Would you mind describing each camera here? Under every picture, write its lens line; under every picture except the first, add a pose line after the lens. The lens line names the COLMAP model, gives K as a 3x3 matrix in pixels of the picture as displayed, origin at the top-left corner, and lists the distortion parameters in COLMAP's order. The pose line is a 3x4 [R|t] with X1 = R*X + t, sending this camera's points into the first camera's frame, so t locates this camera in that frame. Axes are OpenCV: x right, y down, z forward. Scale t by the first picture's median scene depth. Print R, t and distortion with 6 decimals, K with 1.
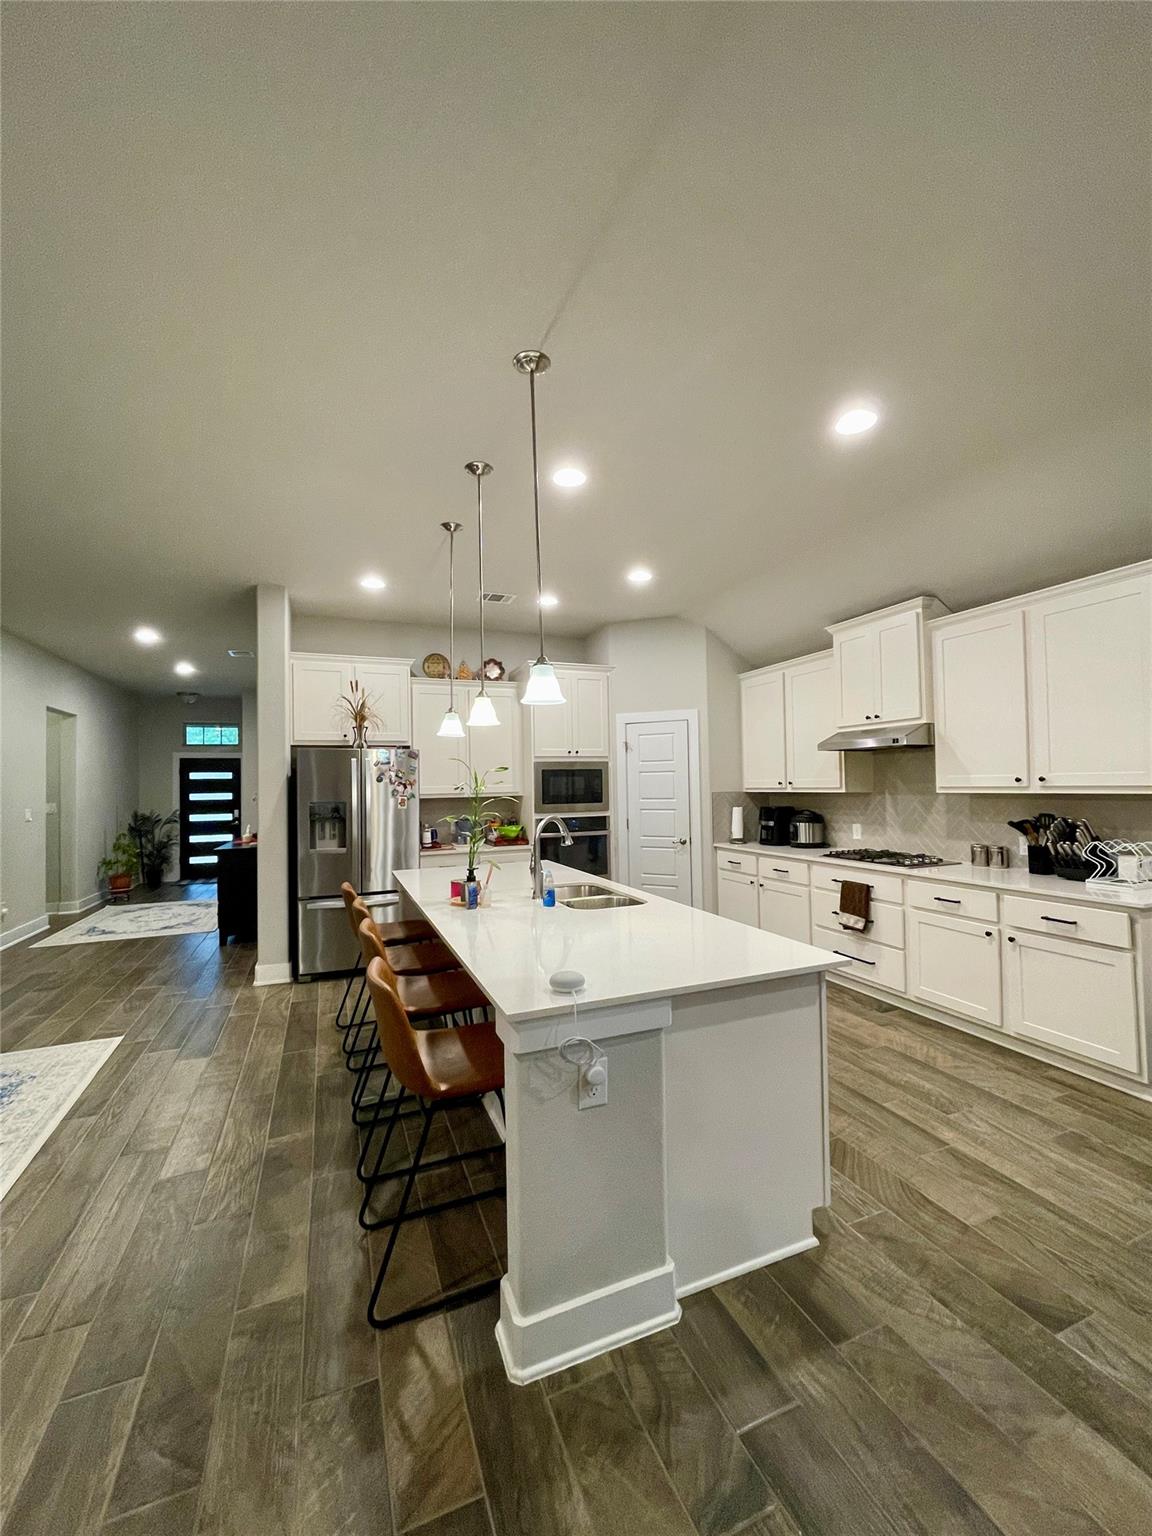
lens RADIAL K [[617.3, 0, 580.0], [0, 617.3, 772.4], [0, 0, 1]] dist [0.000553, 0.000178]
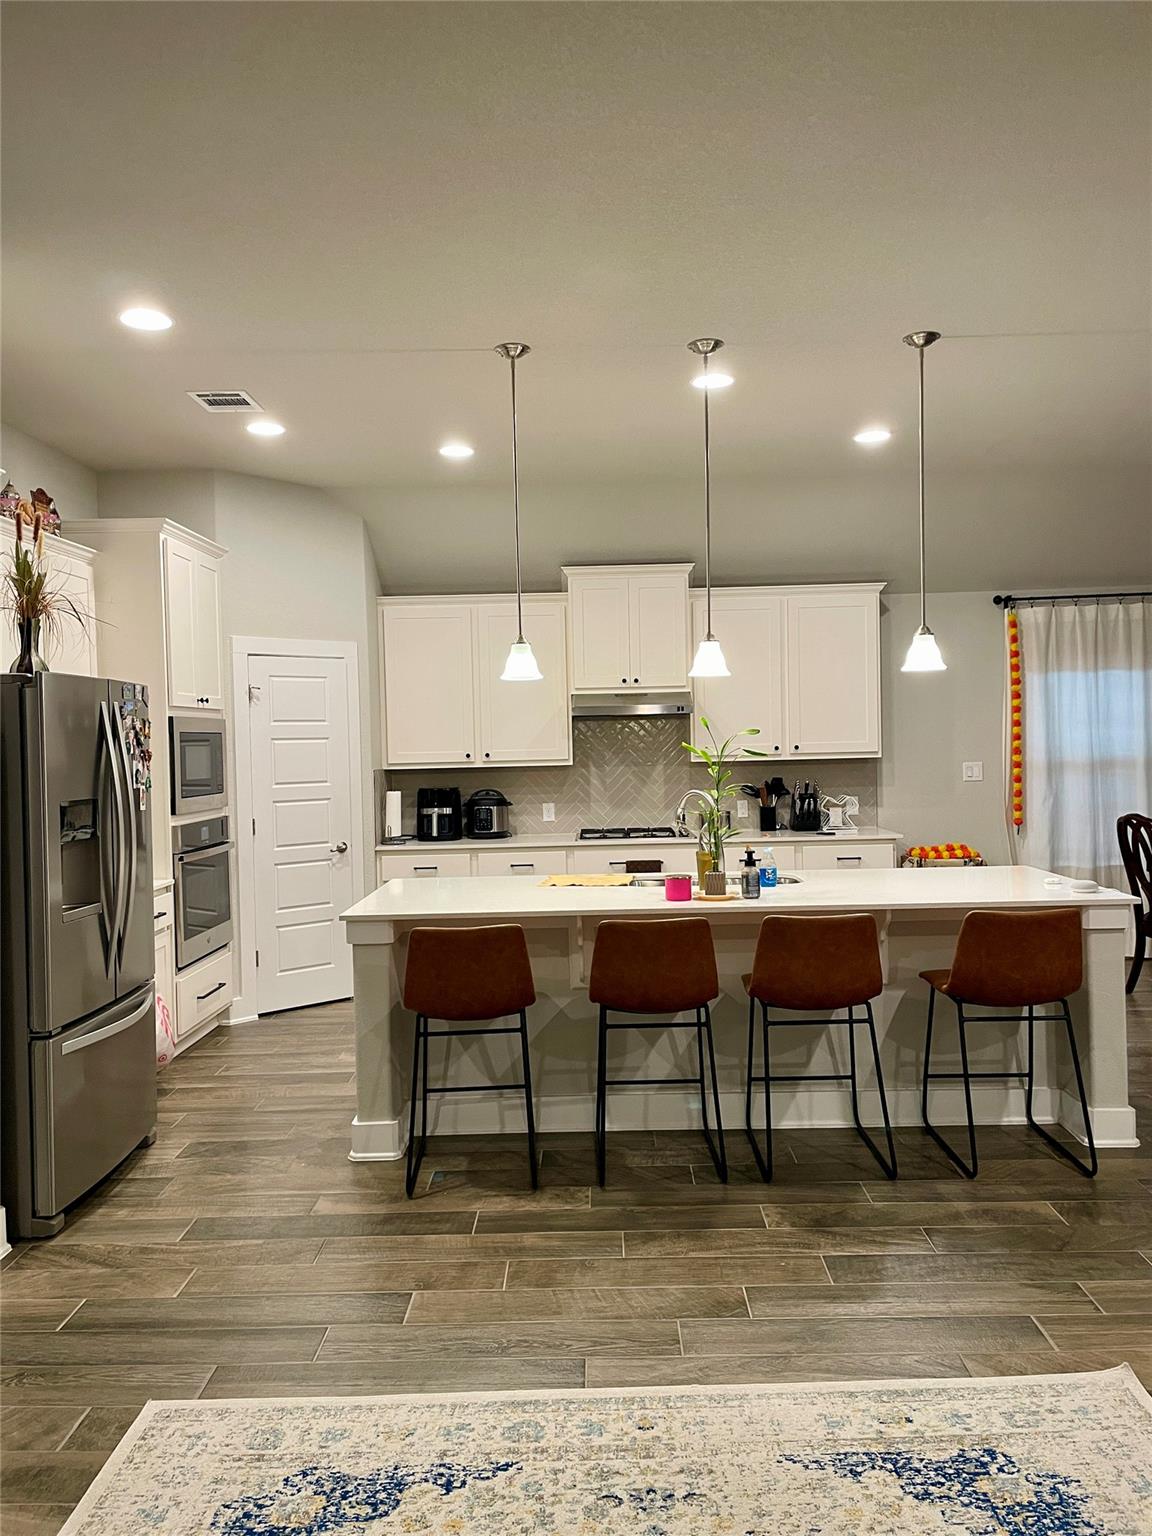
lens RADIAL K [[1163.8, 0, 571.0], [0, 1163.8, 774.2], [0, 0, 1]] dist [0.042237, -0.005141]
pose [[0.397142, -0.018810, 0.917564, -1.019257], [-0.000773, 0.999783, 0.020830, 0.011589], [-0.917757, -0.008982, 0.397041, 0.357976]]
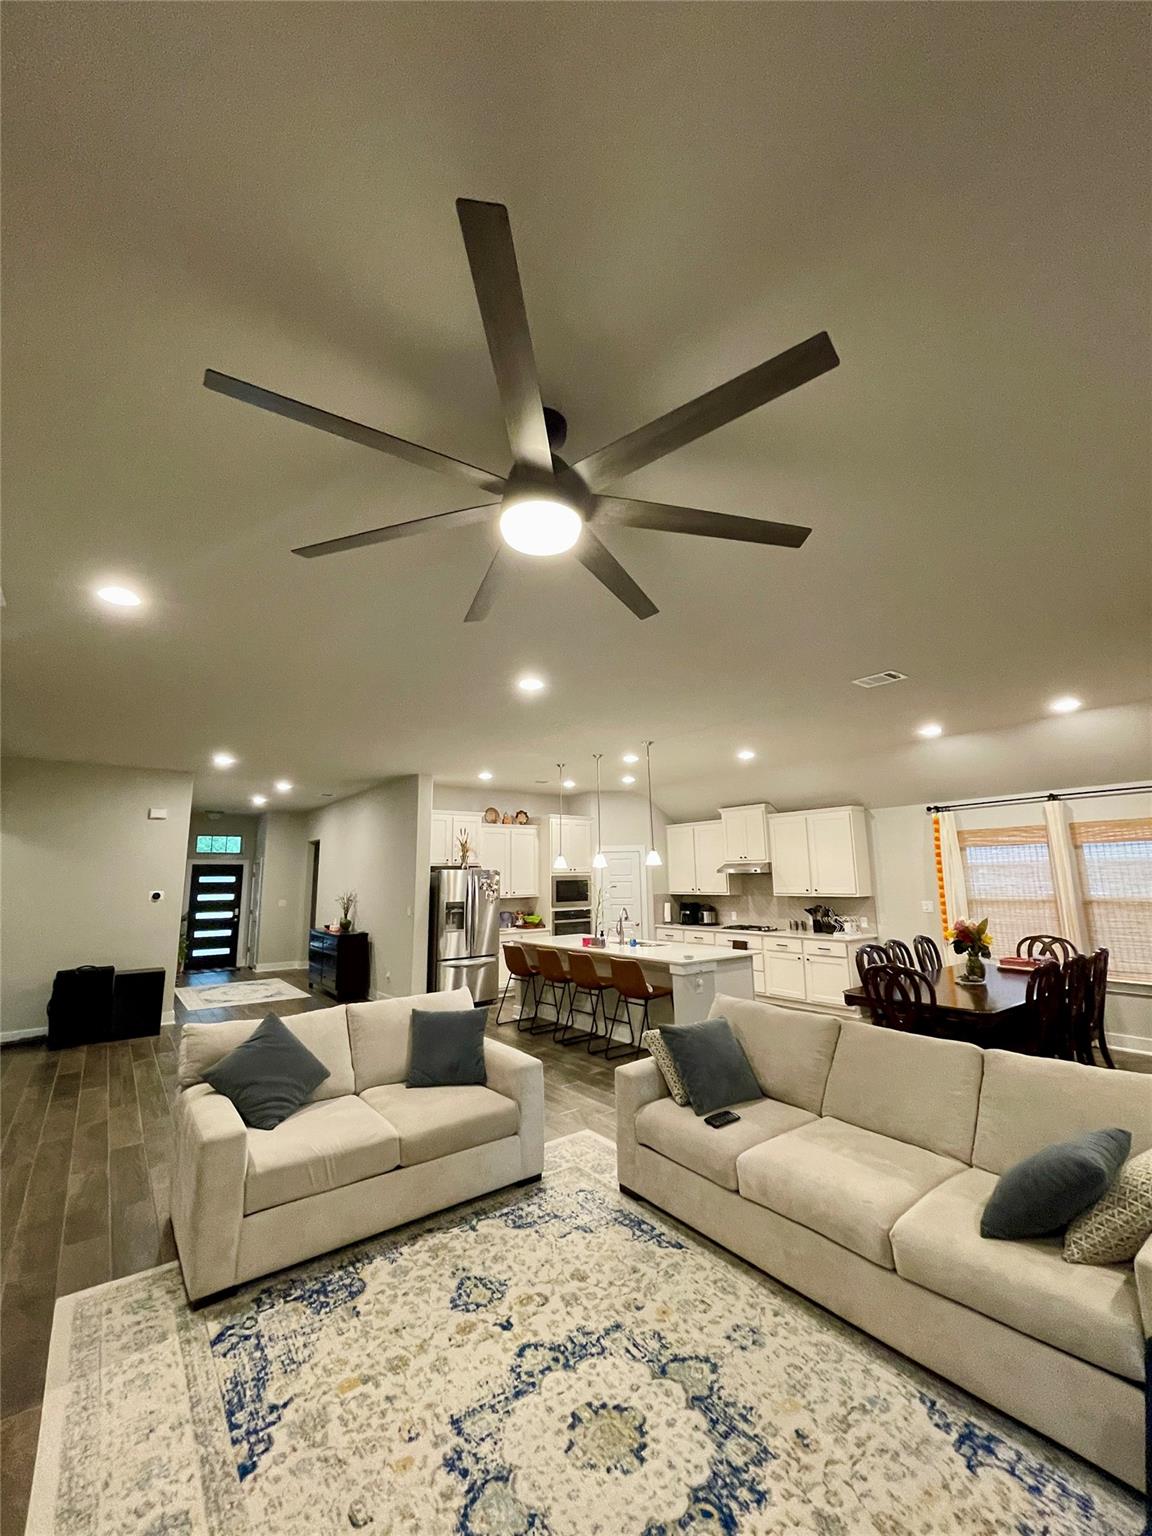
lens RADIAL K [[617.3, 0, 576.7], [0, 617.3, 767.4], [0, 0, 1]] dist [0.000553, 0.000178]
pose [[0.966987, 0.049660, 0.249941, -0.522894], [-0.008284, 0.986435, -0.163944, -0.039774], [-0.254692, 0.156462, 0.954281, -0.764292]]
